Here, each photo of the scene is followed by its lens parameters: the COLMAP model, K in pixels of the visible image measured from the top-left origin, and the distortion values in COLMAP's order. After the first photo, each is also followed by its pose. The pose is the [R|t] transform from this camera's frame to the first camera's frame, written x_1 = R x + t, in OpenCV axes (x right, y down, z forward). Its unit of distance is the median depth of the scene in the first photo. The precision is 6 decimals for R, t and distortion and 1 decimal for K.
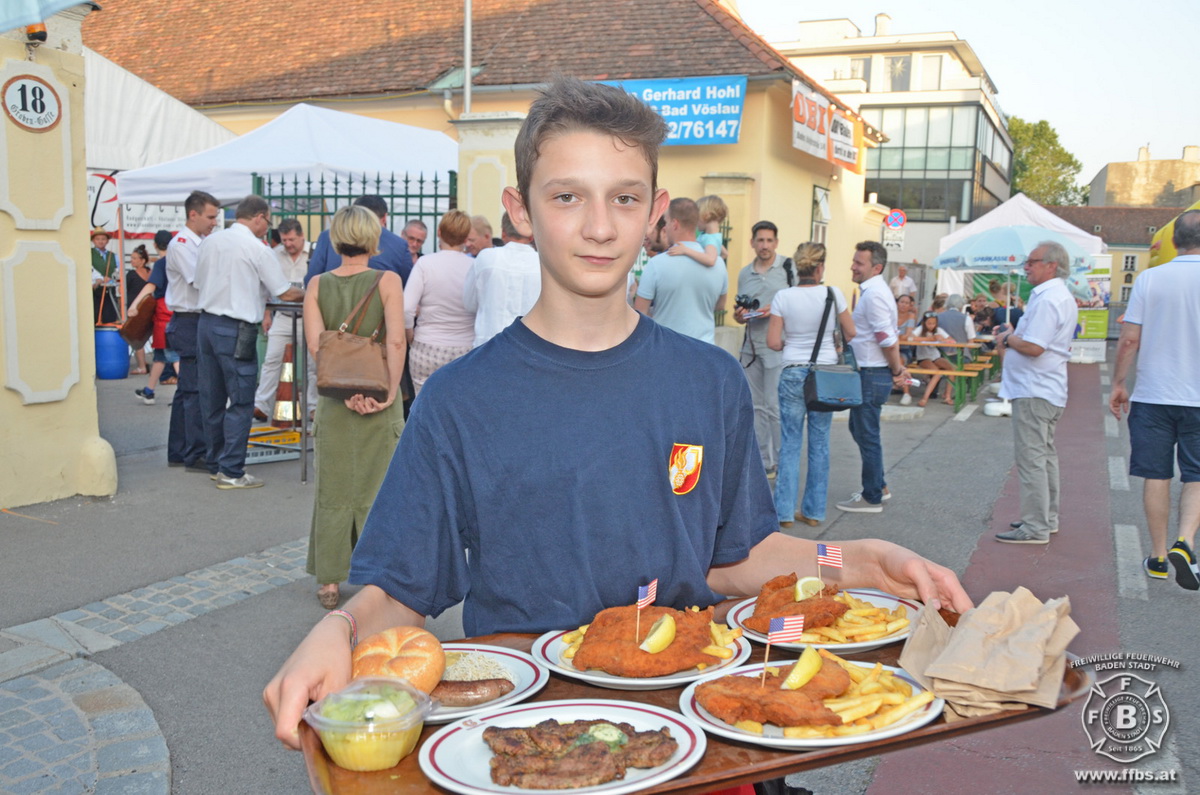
lens RADIAL K [[1039.9, 0, 600.0], [0, 1039.9, 397.5], [0, 0, 1]] dist [-0.143431, 0.187066]
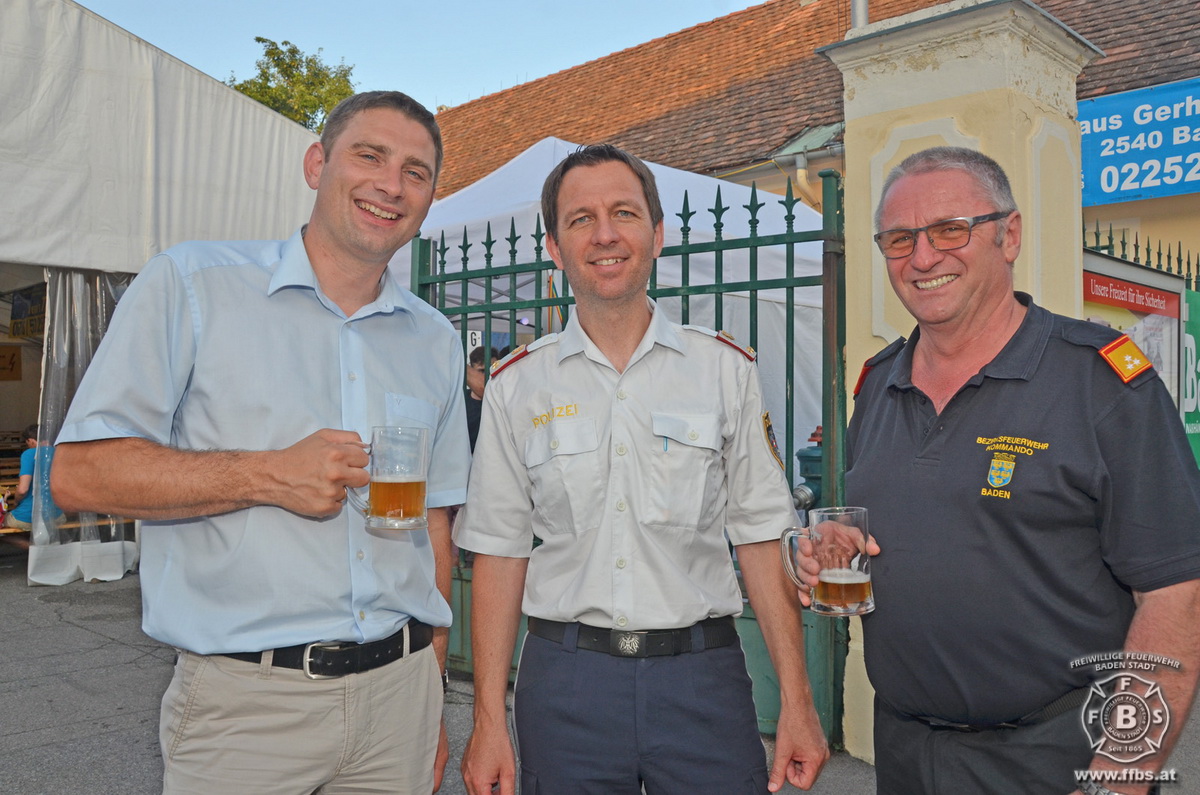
lens RADIAL K [[1012.2, 0, 599.3], [0, 1012.2, 442.5], [0, 0, 1]] dist [-0.135391, 0.179569]
pose [[0.942712, -0.019591, -0.333032, -0.055872], [-0.013655, 0.995172, -0.097195, -0.042554], [0.333328, 0.096174, 0.937893, 0.341666]]
